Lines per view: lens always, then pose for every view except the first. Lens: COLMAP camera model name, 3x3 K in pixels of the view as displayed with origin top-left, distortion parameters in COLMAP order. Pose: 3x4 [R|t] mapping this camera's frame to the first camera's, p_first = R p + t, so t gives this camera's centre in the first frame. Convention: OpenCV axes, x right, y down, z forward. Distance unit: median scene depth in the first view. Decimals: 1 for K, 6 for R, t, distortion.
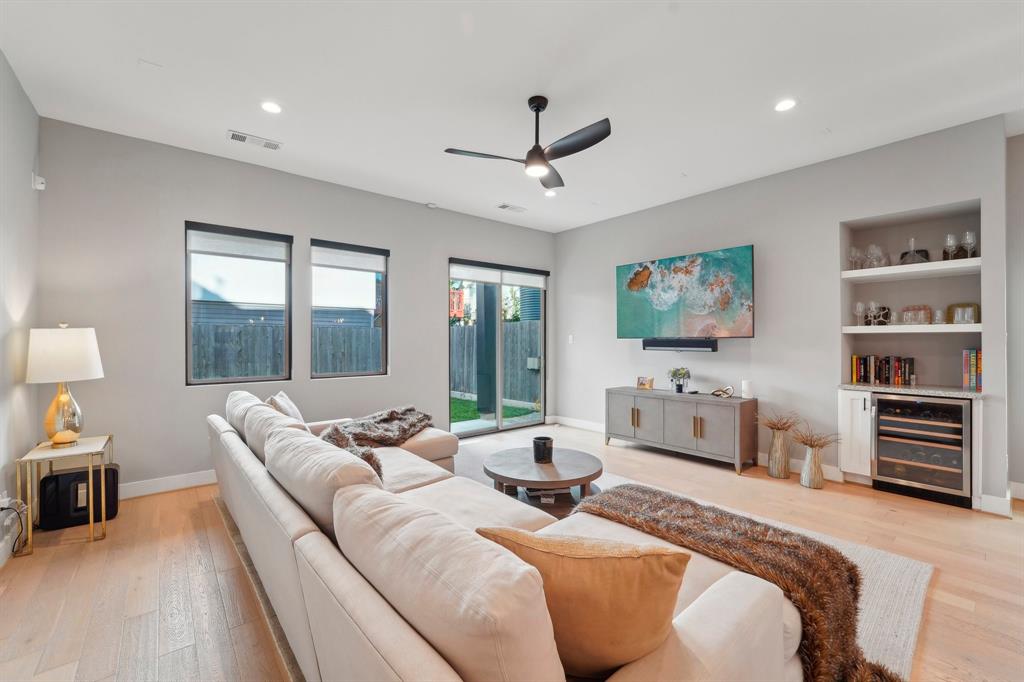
lens RADIAL K [[426.3, 0, 515.6], [0, 426.3, 340.0], [0, 0, 1]] dist [-0.002542, -0.000228]
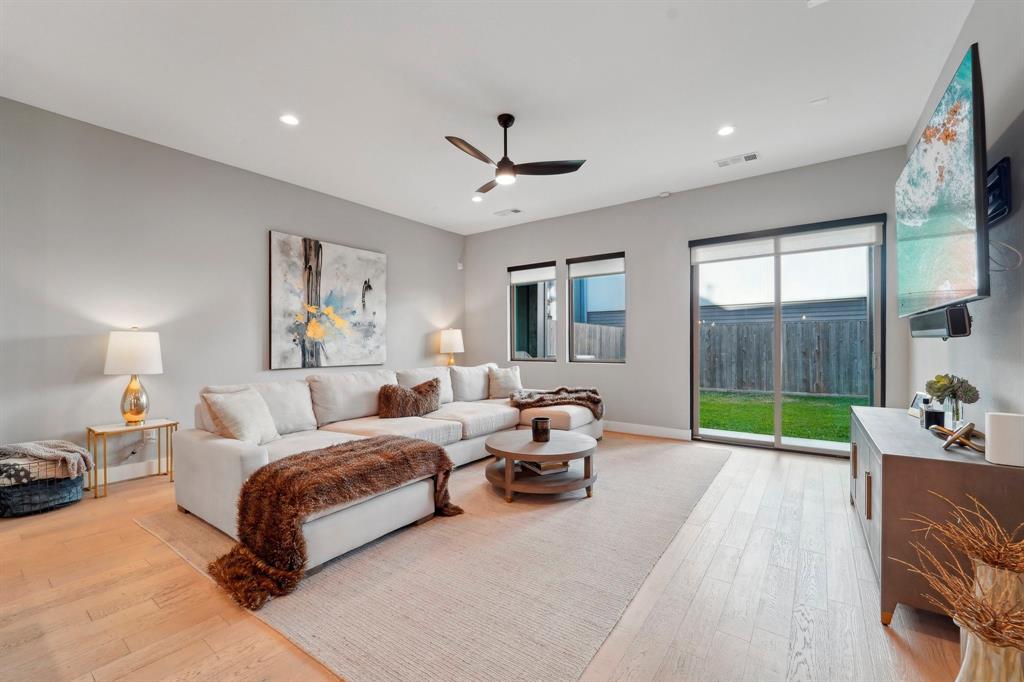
lens RADIAL K [[420.2, 0, 513.2], [0, 420.2, 345.5], [0, 0, 1]] dist [-0.014423, 0.003284]
pose [[0.239715, 0.001865, -0.970841, 0.707098], [0.004925, 0.999983, 0.003137, 0.030206], [0.970831, -0.005533, 0.239702, 0.457464]]
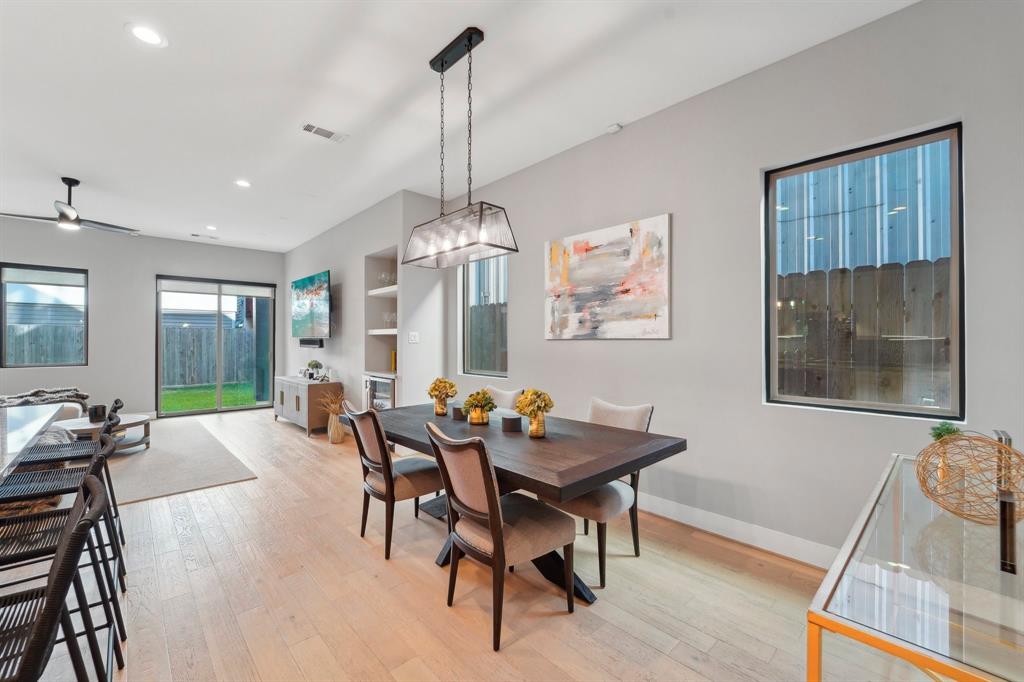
lens RADIAL K [[418.5, 0, 509.3], [0, 418.5, 341.2], [0, 0, 1]] dist [-0.009228, 0.000069]
pose [[0.998920, 0.003115, 0.046366, 0.938169], [-0.003129, 0.999995, 0.000233, 0.002952], [-0.046365, -0.000377, 0.998924, -0.322823]]
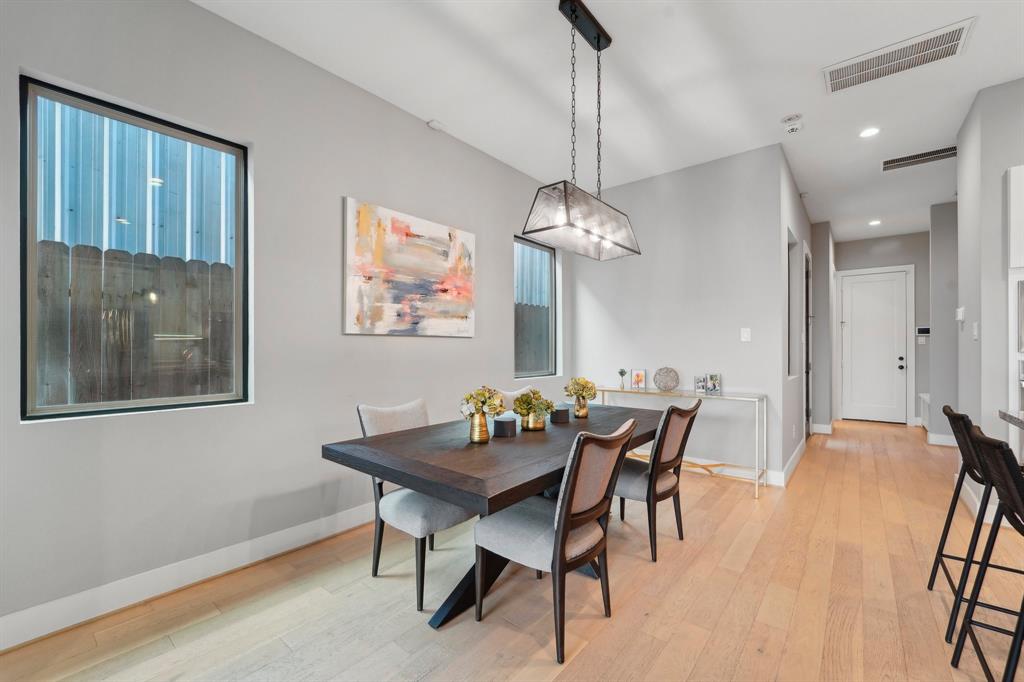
lens RADIAL K [[421.2, 0, 508.3], [0, 421.2, 347.7], [0, 0, 1]] dist [-0.012451, 0.000003]
pose [[-0.170293, 0.003723, 0.985387, 0.451011], [-0.001573, 0.999991, -0.004051, 0.020156], [-0.985392, -0.002240, -0.170285, 0.344258]]
